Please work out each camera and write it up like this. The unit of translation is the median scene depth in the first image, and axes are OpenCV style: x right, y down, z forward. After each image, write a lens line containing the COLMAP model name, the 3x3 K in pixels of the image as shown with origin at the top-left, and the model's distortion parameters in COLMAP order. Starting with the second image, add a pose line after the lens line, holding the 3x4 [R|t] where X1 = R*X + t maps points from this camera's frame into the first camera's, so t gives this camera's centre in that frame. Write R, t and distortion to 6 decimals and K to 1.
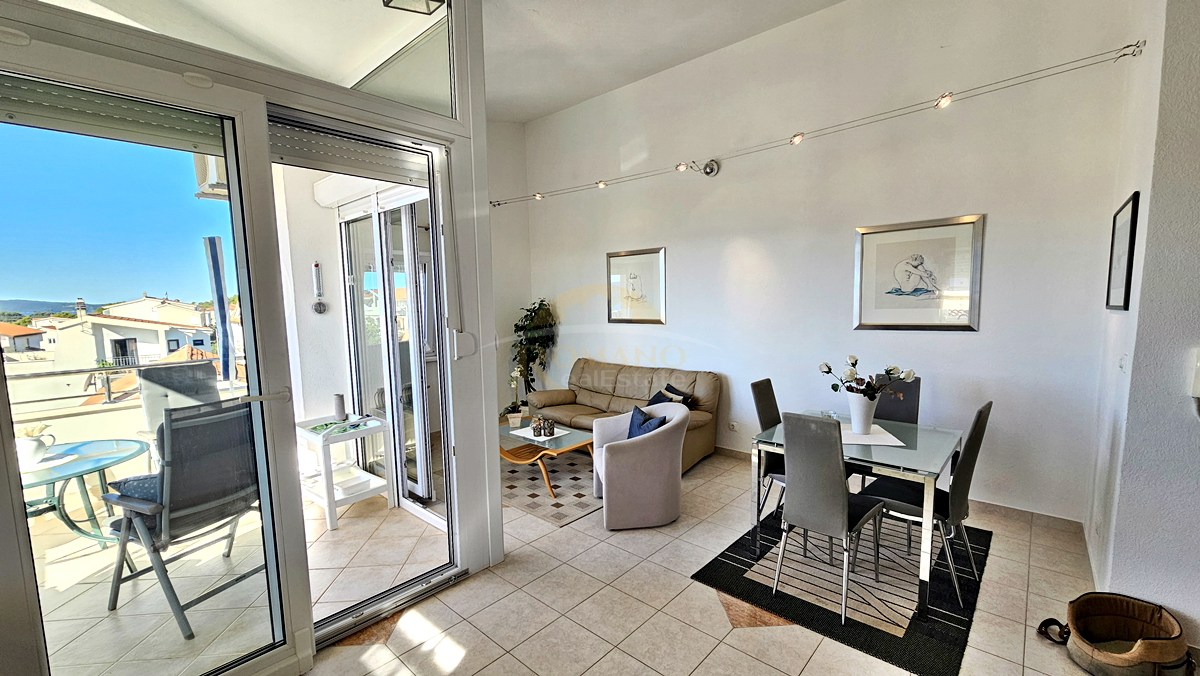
lens RADIAL K [[493.9, 0, 597.3], [0, 493.9, 352.8], [0, 0, 1]] dist [-0.005323, 0.002714]
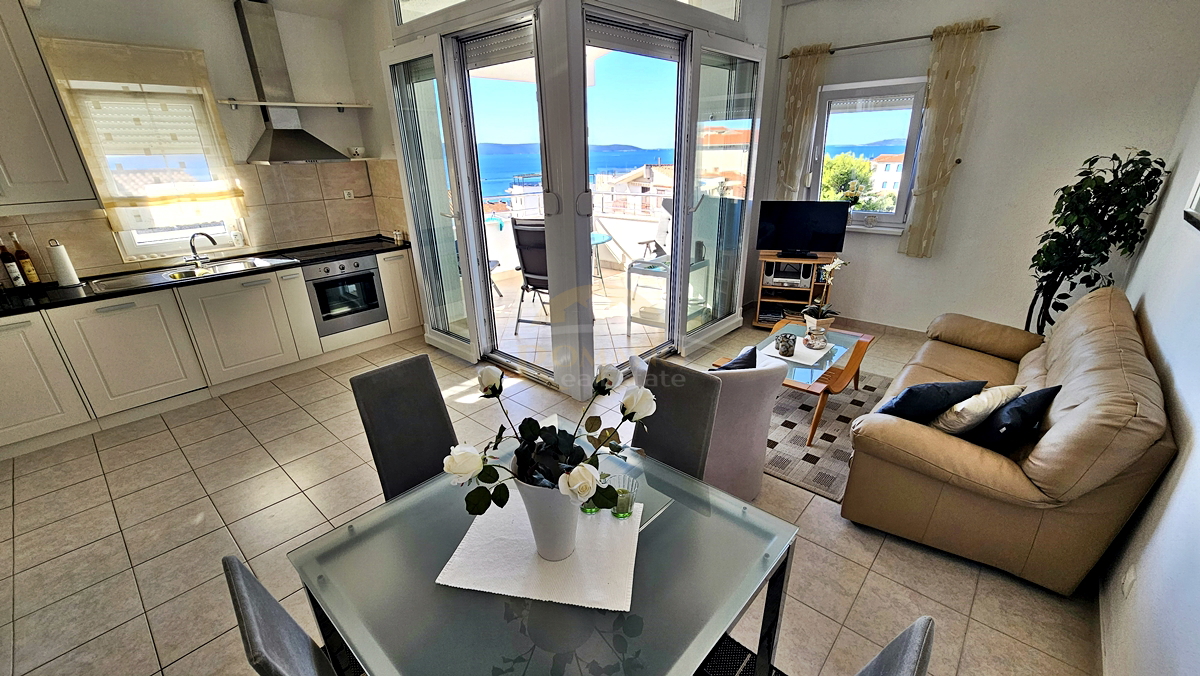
lens RADIAL K [[493.9, 0, 599.4], [0, 493.9, 352.2], [0, 0, 1]] dist [-0.005323, 0.002714]
pose [[0.002940, 0.399198, -0.916860, 0.623849], [-0.087386, 0.913459, 0.397437, -0.114262], [0.996170, 0.078952, 0.037570, 0.743094]]
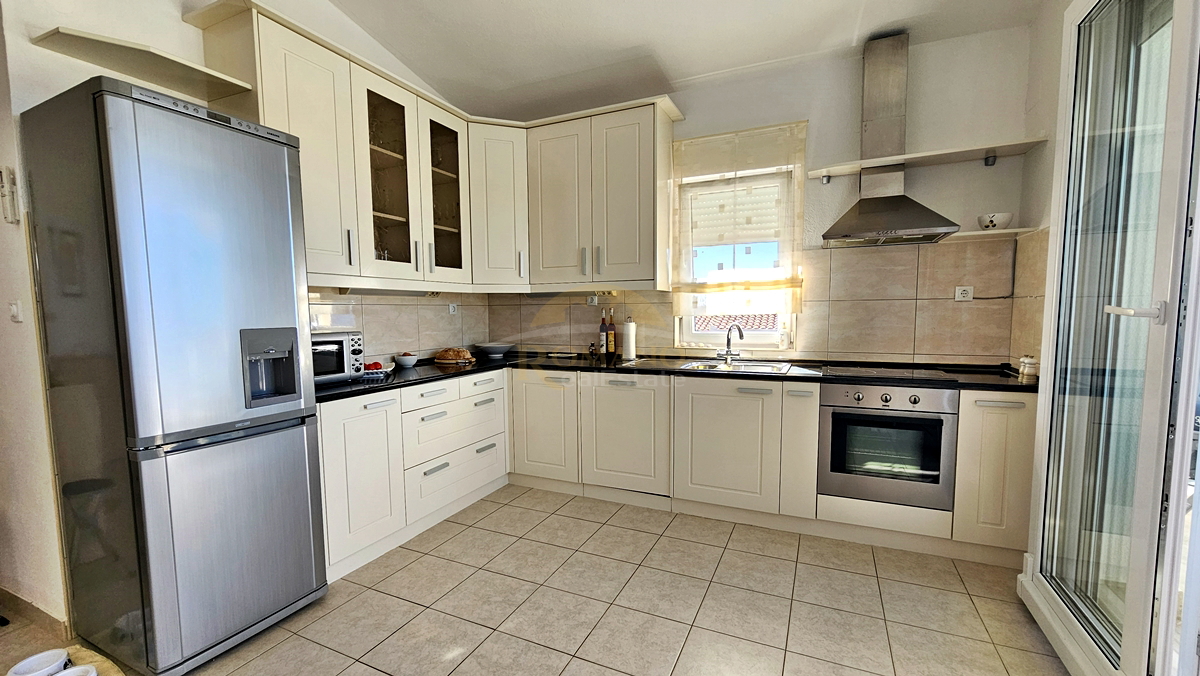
lens RADIAL K [[493.9, 0, 594.4], [0, 493.9, 352.4], [0, 0, 1]] dist [-0.005323, 0.002714]
pose [[-0.957491, 0.053905, -0.283382, 0.128687], [-0.002932, 0.980516, 0.196419, 0.003546], [0.288449, 0.188900, -0.938677, 0.695080]]
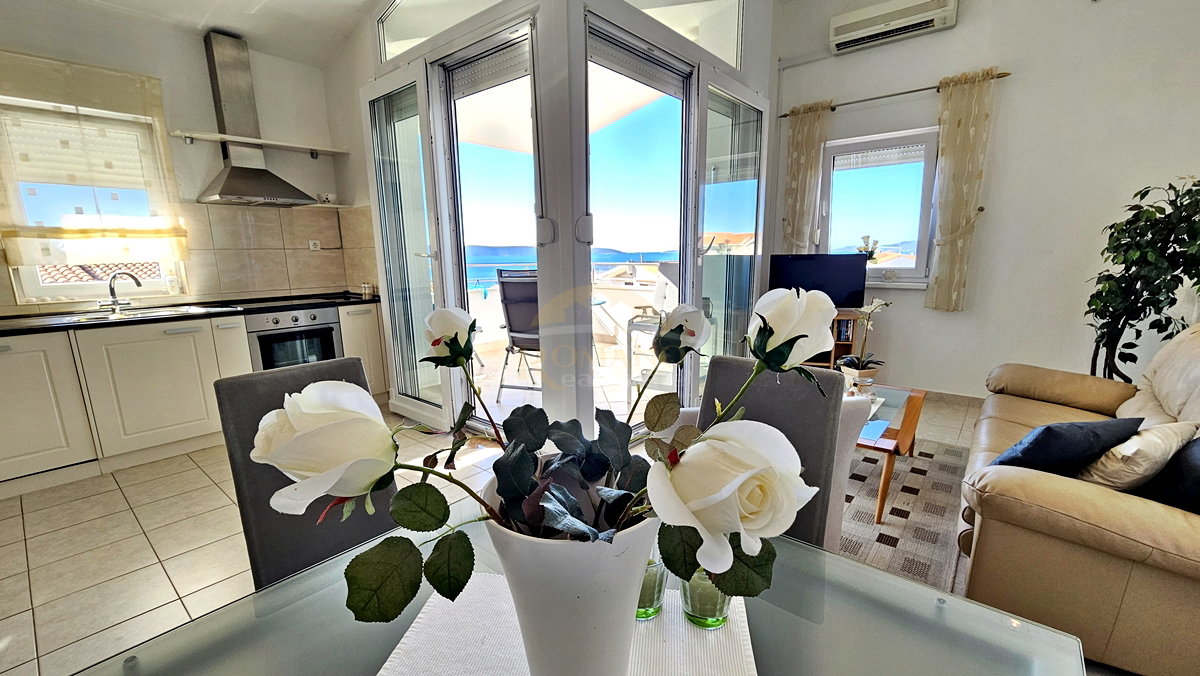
lens RADIAL K [[493.9, 0, 601.2], [0, 493.9, 355.1], [0, 0, 1]] dist [-0.005323, 0.002714]
pose [[0.040745, 0.220776, -0.974473, 0.501371], [-0.096920, 0.971557, 0.216063, -0.000987], [0.994458, 0.085643, 0.060984, 0.726762]]
